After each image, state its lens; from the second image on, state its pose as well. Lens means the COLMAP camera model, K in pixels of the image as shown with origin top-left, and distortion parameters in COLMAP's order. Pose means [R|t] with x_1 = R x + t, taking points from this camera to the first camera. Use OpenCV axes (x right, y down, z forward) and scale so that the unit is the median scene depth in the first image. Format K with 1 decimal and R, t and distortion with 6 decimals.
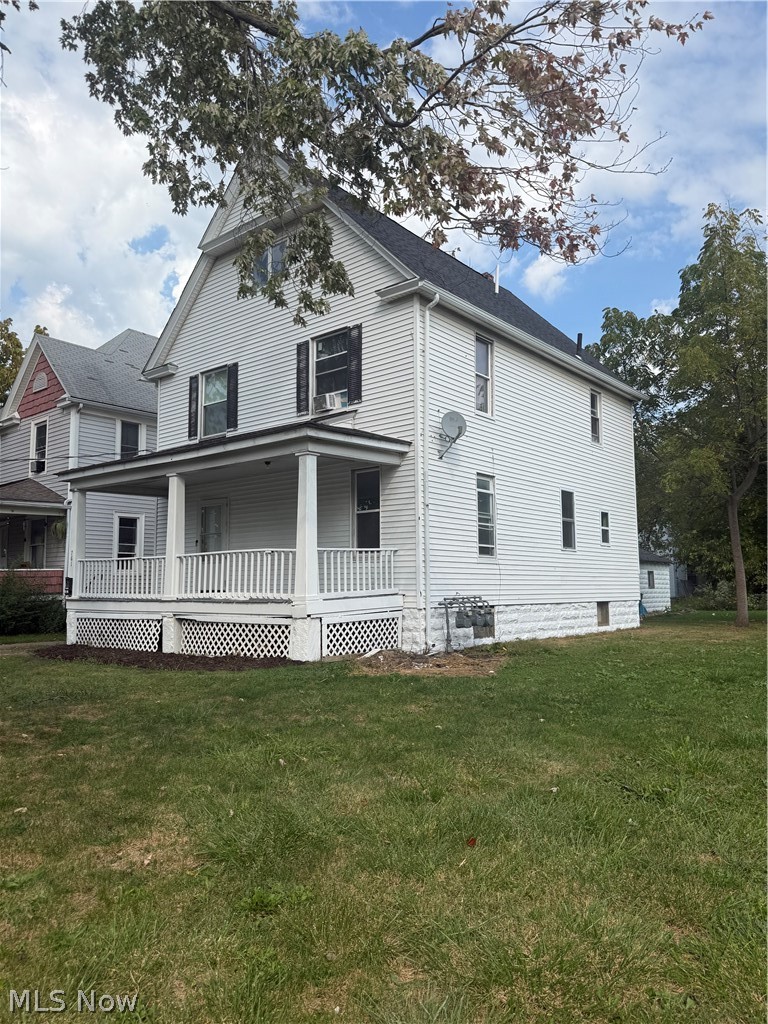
lens RADIAL K [[718.0, 0, 365.5], [0, 718.0, 510.2], [0, 0, 1]] dist [0.053430, -0.062330]
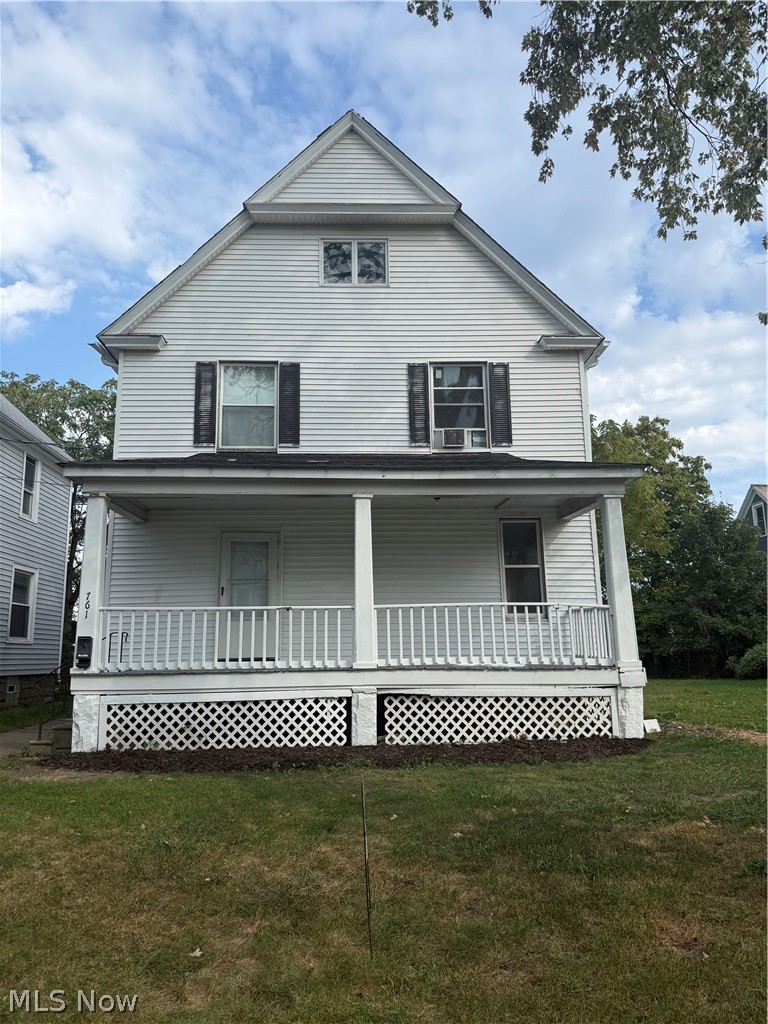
lens RADIAL K [[718.0, 0, 365.5], [0, 718.0, 510.2], [0, 0, 1]] dist [0.053430, -0.062330]
pose [[0.750016, 0.130715, 0.648375, -0.686574], [-0.066727, 0.990229, -0.122447, 0.051090], [-0.658045, 0.048574, 0.751410, 0.414127]]
